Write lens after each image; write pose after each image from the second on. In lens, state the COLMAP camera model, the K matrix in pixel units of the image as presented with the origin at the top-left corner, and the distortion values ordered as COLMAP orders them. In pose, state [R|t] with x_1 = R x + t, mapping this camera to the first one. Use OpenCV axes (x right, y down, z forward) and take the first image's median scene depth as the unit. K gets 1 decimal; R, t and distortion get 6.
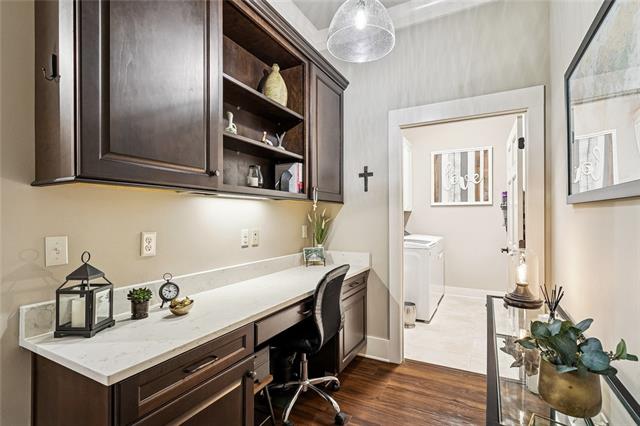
lens RADIAL K [[305.5, 0, 322.3], [0, 305.5, 217.1], [0, 0, 1]] dist [0.004857, 0.001756]
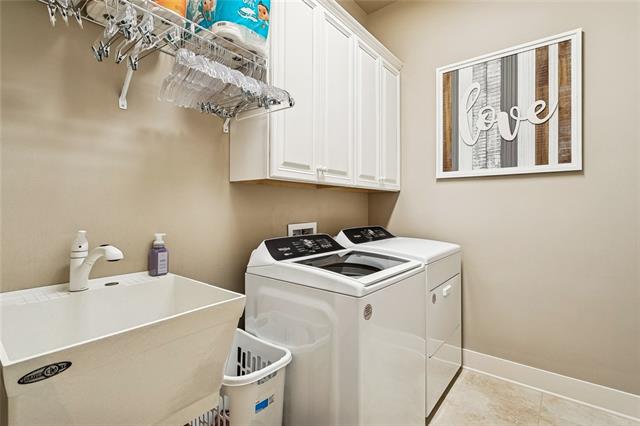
lens RADIAL K [[305.5, 0, 318.0], [0, 305.5, 207.1], [0, 0, 1]] dist [0.004857, 0.001756]
pose [[0.985462, 0.002250, -0.169880, 0.266343], [-0.003368, 0.999975, -0.006290, 0.011622], [0.169861, 0.006771, 0.985445, 0.514975]]
